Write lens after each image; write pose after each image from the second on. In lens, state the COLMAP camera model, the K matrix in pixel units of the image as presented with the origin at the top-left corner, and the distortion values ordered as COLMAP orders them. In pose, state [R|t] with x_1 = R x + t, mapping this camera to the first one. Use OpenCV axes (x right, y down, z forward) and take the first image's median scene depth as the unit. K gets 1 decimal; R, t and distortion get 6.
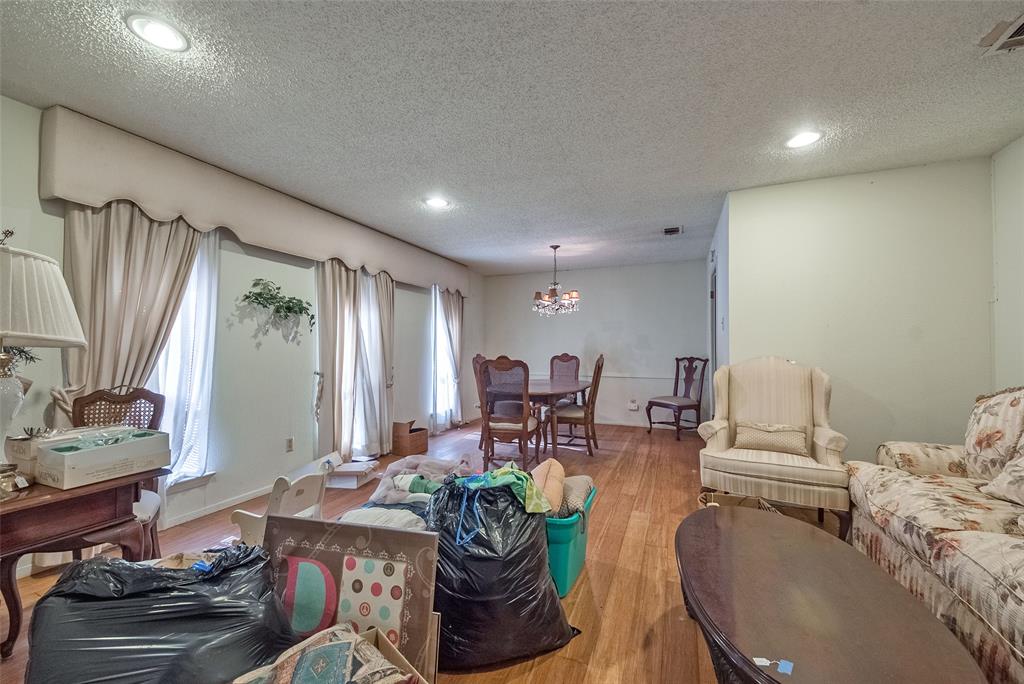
lens RADIAL K [[405.7, 0, 511.3], [0, 405.7, 342.3], [0, 0, 1]] dist [0.025914, -0.001962]
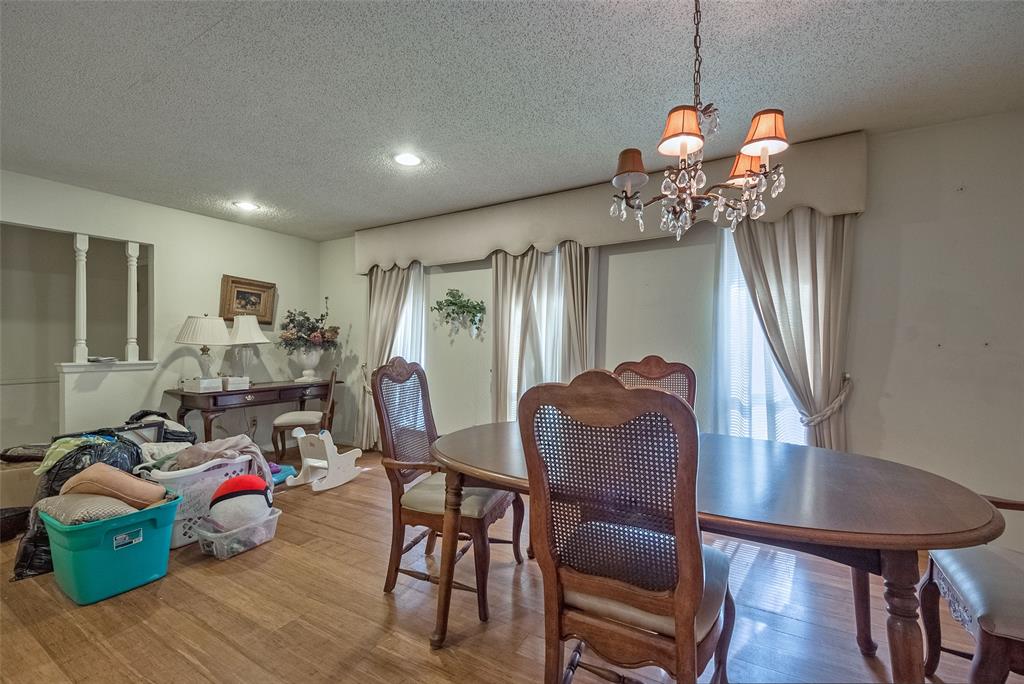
lens RADIAL K [[422.4, 0, 512.7], [0, 422.4, 345.4], [0, 0, 1]] dist [-0.004945, -0.001011]
pose [[-0.117303, -0.020346, -0.992888, 0.607225], [0.003703, 0.999774, -0.020925, 0.043298], [0.993089, -0.006131, -0.117201, 1.272222]]
